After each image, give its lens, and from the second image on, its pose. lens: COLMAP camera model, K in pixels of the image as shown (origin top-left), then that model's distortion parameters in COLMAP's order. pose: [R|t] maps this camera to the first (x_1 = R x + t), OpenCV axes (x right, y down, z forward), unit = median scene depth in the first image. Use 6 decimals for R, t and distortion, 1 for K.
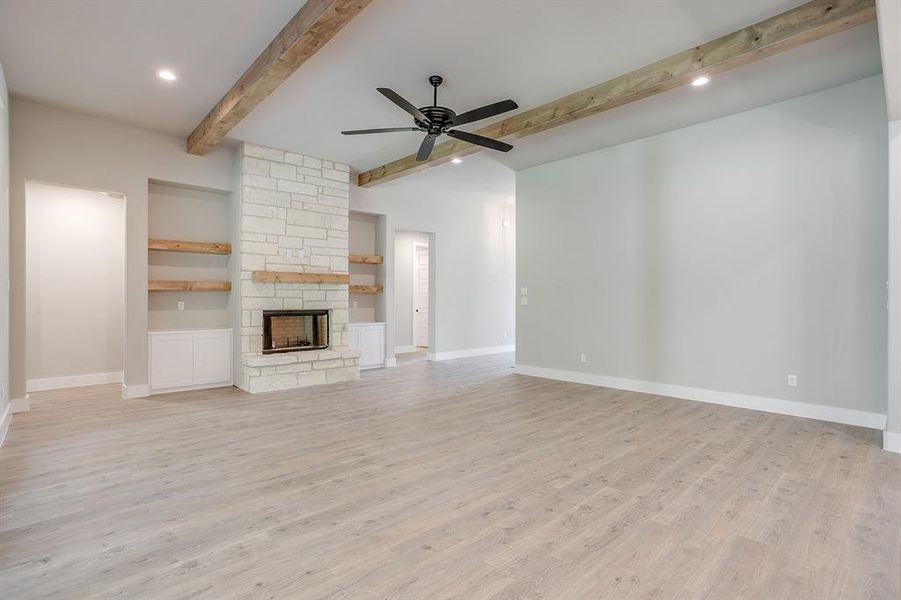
lens RADIAL K [[452.5, 0, 445.4], [0, 452.5, 298.4], [0, 0, 1]] dist [-0.059800, 0.043555]
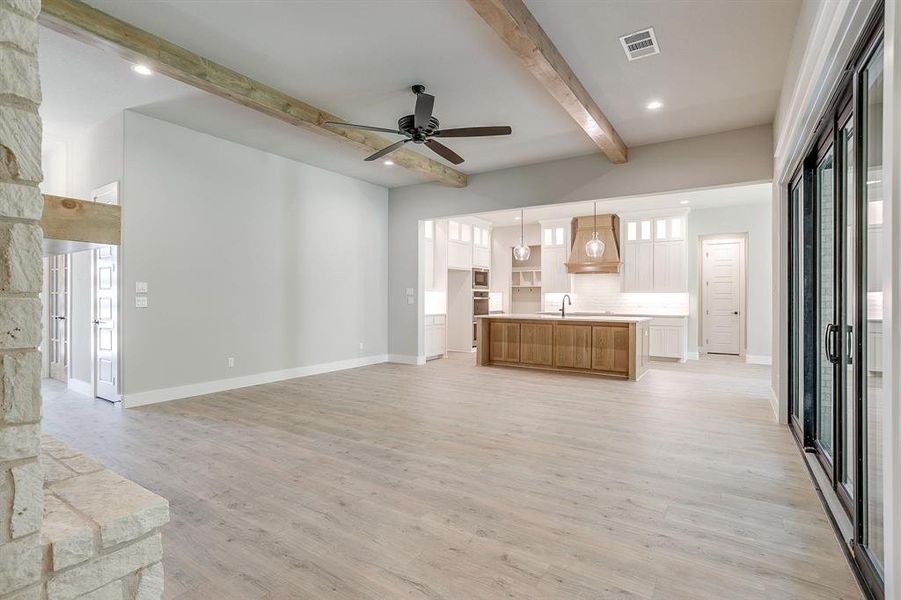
lens RADIAL K [[452.5, 0, 445.4], [0, 452.5, 298.4], [0, 0, 1]] dist [-0.059800, 0.043555]
pose [[-0.263757, -0.000763, 0.964589, -1.179909], [-0.001580, 0.999999, 0.000359, -0.003004], [-0.964588, -0.001430, -0.263758, 1.361648]]
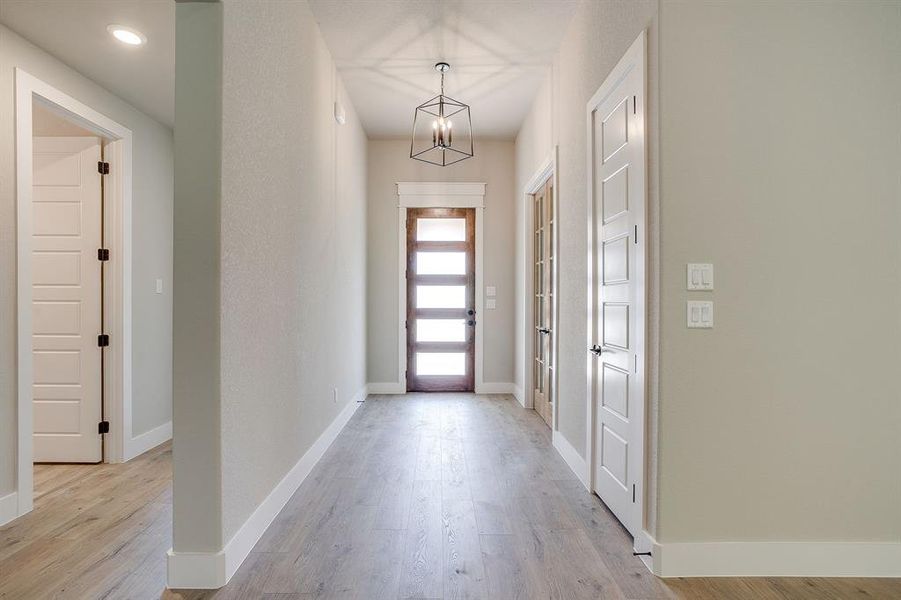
lens RADIAL K [[452.5, 0, 445.4], [0, 452.5, 298.4], [0, 0, 1]] dist [-0.059800, 0.043555]
pose [[0.622576, 0.006643, 0.782531, -0.261710], [-0.003799, 0.999978, -0.005466, -0.004593], [-0.782550, 0.000431, 0.622587, 1.794310]]
